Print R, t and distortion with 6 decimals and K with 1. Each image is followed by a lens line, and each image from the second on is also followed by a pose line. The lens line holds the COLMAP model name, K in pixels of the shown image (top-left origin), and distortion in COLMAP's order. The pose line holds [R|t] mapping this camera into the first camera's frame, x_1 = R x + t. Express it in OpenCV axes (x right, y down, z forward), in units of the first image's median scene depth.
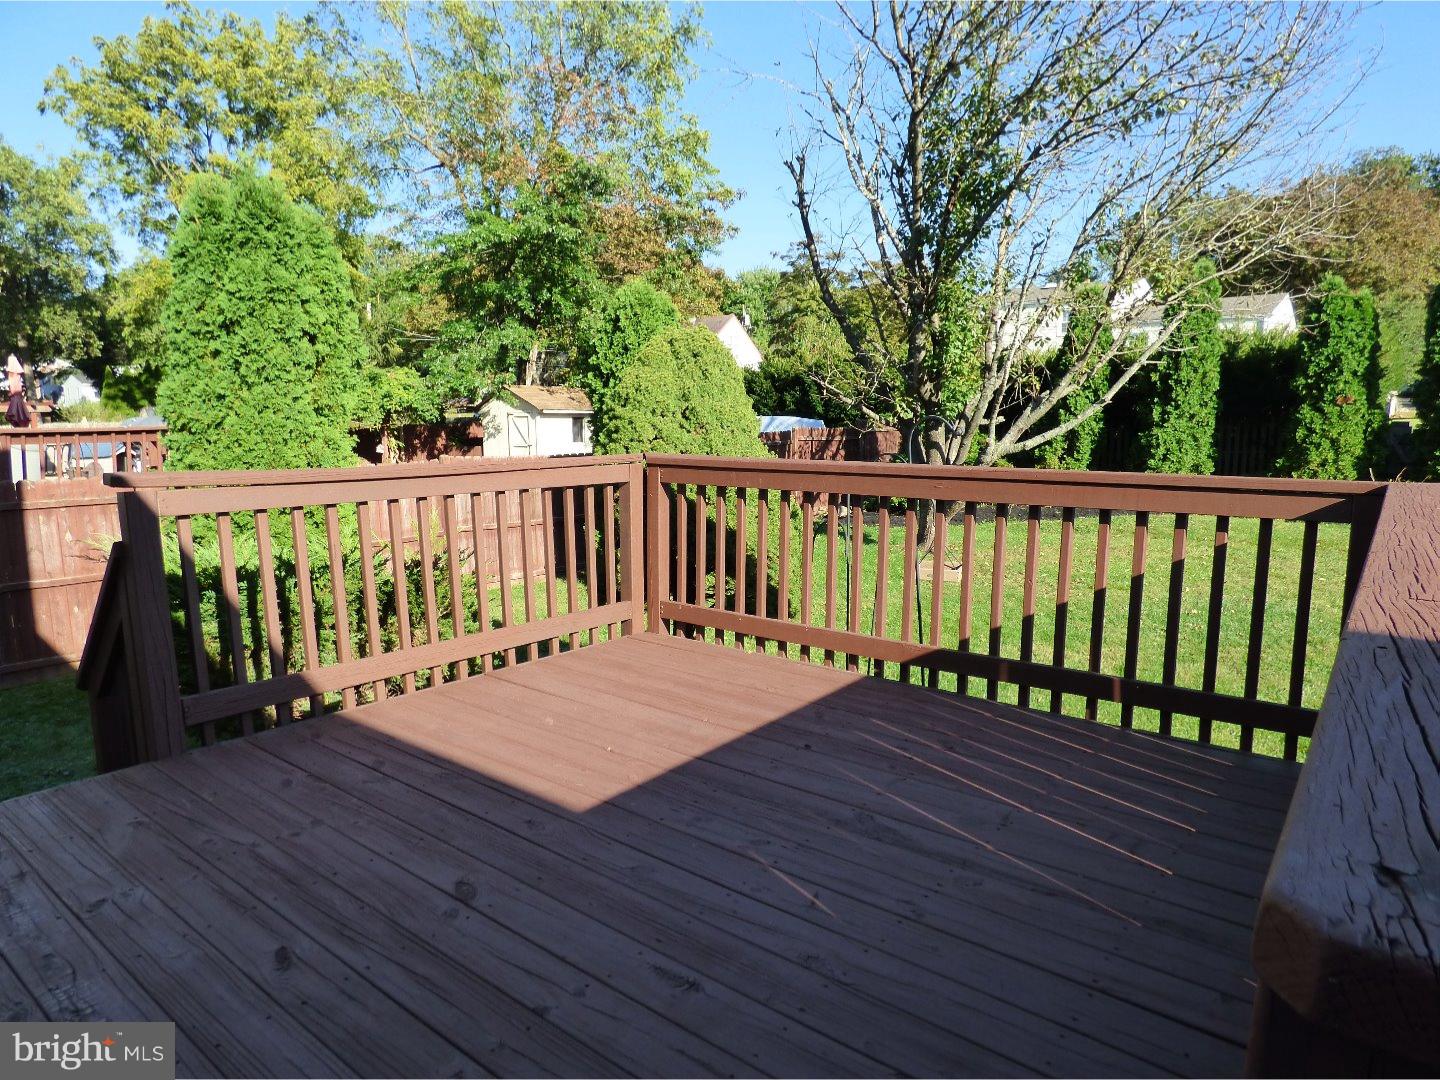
lens RADIAL K [[880.1, 0, 724.7], [0, 880.1, 540.5], [0, 0, 1]] dist [-0.001178, -0.016481]
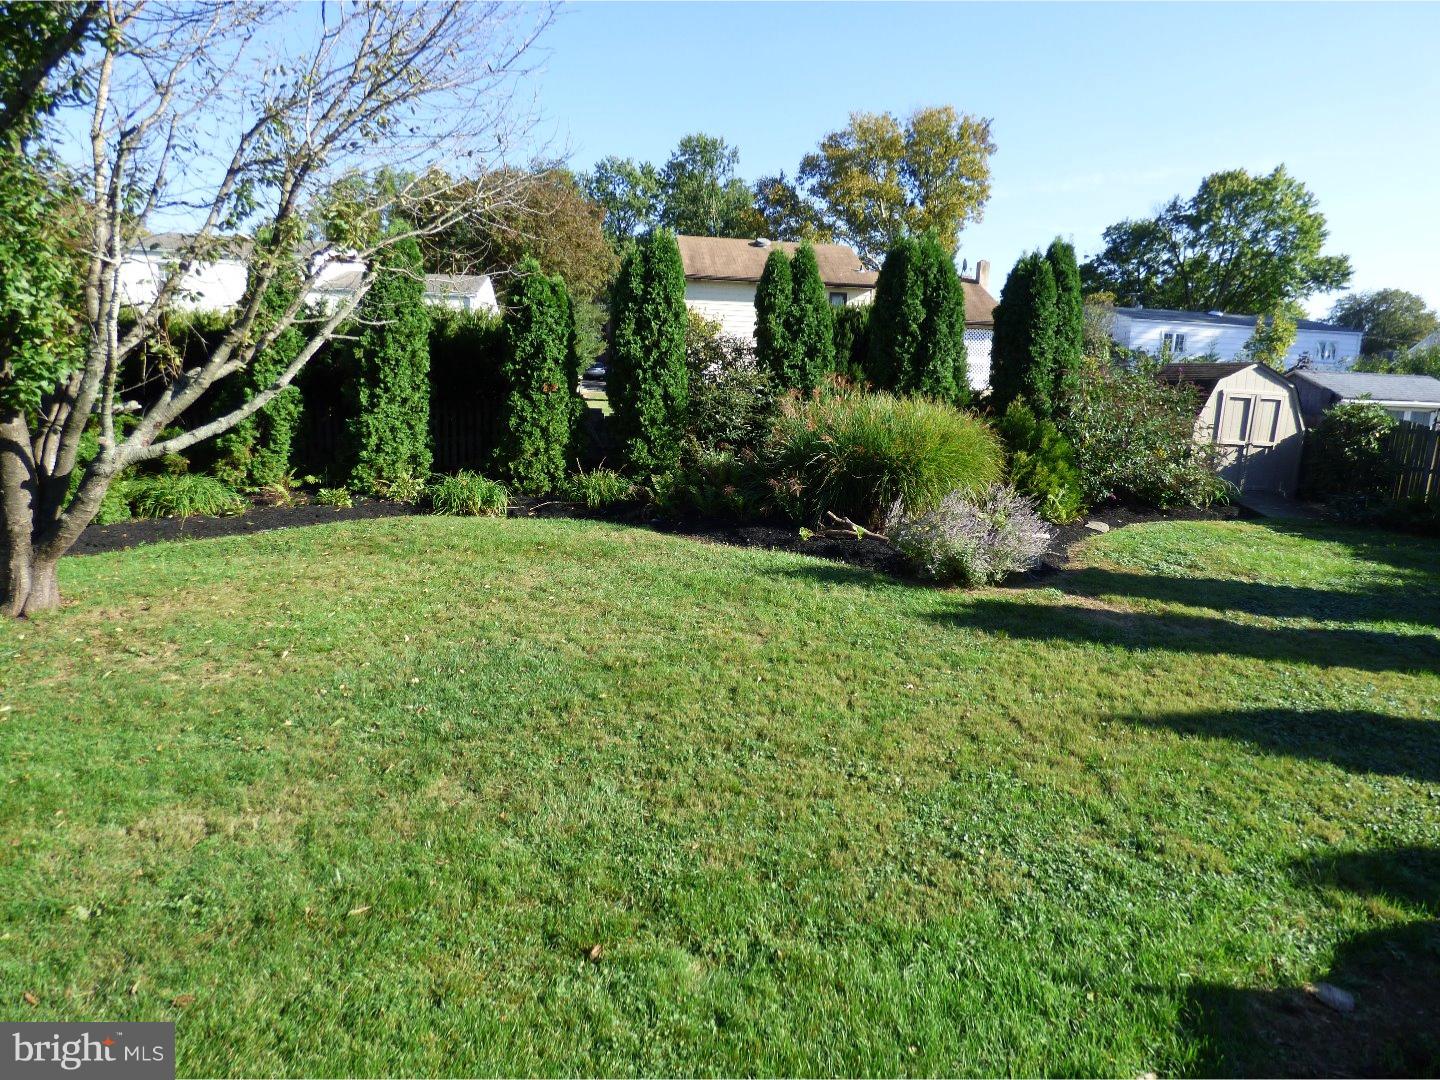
lens RADIAL K [[880.1, 0, 720.3], [0, 880.1, 532.8], [0, 0, 1]] dist [-0.001178, -0.016481]
pose [[0.687193, -0.089296, 0.720966, 0.112039], [0.070428, 0.995931, 0.056224, -0.040168], [-0.723053, 0.012139, 0.690686, 0.179870]]
